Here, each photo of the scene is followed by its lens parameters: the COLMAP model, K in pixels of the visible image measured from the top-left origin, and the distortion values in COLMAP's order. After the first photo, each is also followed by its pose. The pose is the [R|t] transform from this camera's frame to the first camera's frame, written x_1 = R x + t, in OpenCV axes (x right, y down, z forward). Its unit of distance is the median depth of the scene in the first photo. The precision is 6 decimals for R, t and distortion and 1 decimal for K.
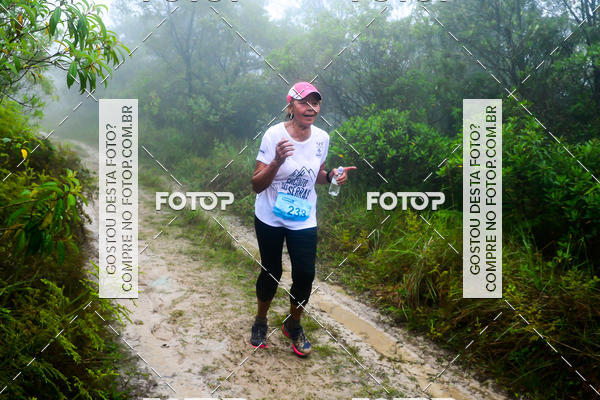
lens RADIAL K [[717.9, 0, 315.1], [0, 717.9, 188.4], [0, 0, 1]] dist [0.103294, 0.000000]
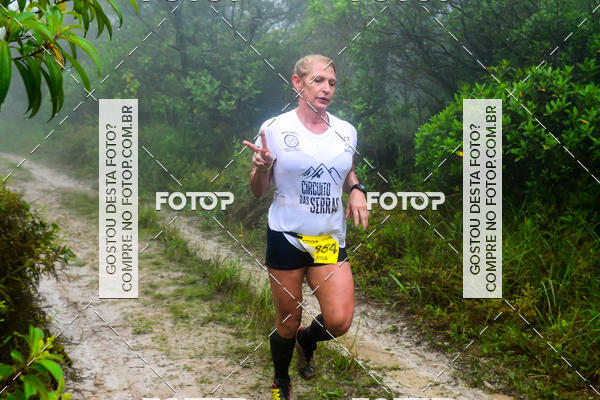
lens RADIAL K [[942.6, 0, 300.6], [0, 942.6, 189.9], [0, 0, 1]] dist [0.158619, 0.000000]
pose [[0.995993, -0.085639, -0.025751, -0.078300], [0.086092, 0.996142, 0.017033, -0.040607], [0.024193, -0.019182, 0.999523, 0.220694]]
